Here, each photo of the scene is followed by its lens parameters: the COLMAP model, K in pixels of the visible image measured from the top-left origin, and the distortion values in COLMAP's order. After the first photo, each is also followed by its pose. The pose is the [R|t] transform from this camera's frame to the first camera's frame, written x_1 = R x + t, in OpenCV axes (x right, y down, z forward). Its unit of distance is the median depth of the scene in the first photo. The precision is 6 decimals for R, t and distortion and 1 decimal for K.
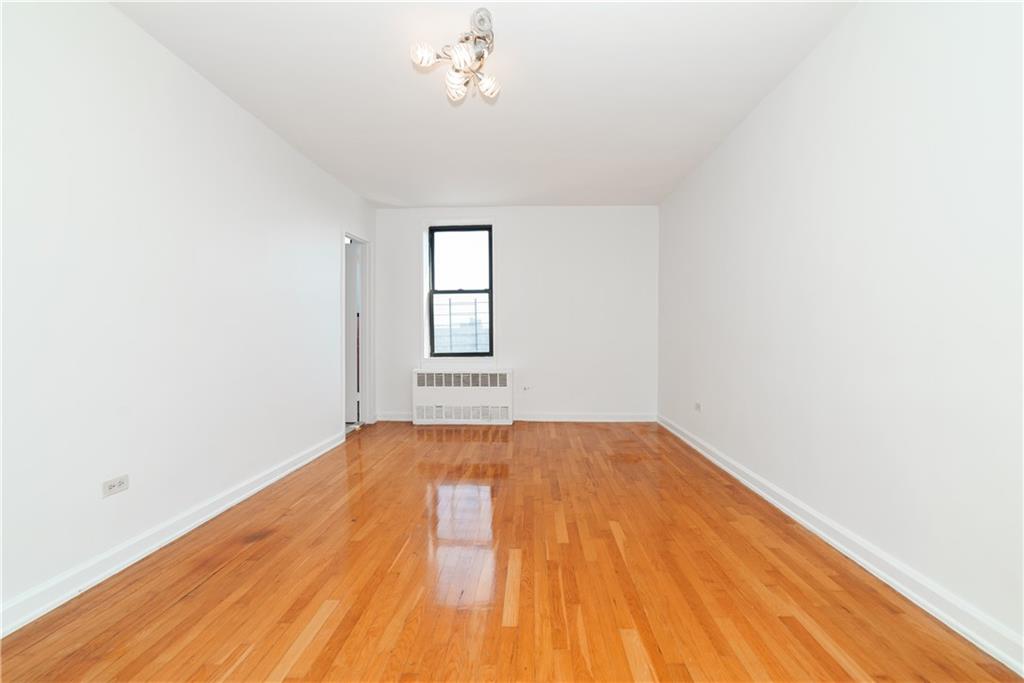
lens RADIAL K [[412.9, 0, 512.0], [0, 412.9, 341.5], [0, 0, 1]] dist [-0.000646, 0.000173]
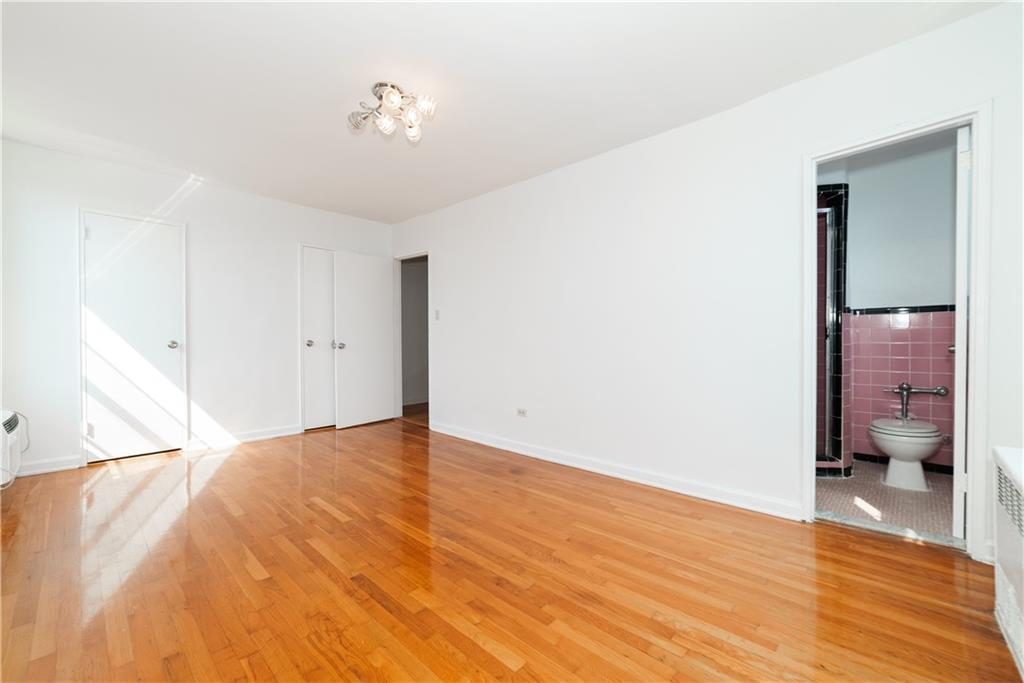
lens RADIAL K [[412.9, 0, 512.0], [0, 412.9, 341.5], [0, 0, 1]] dist [-0.000646, 0.000173]
pose [[-0.651523, 0.012517, -0.758525, 0.612433], [-0.001553, 0.999840, 0.017834, -0.046785], [0.758627, 0.012797, -0.651399, 2.162317]]
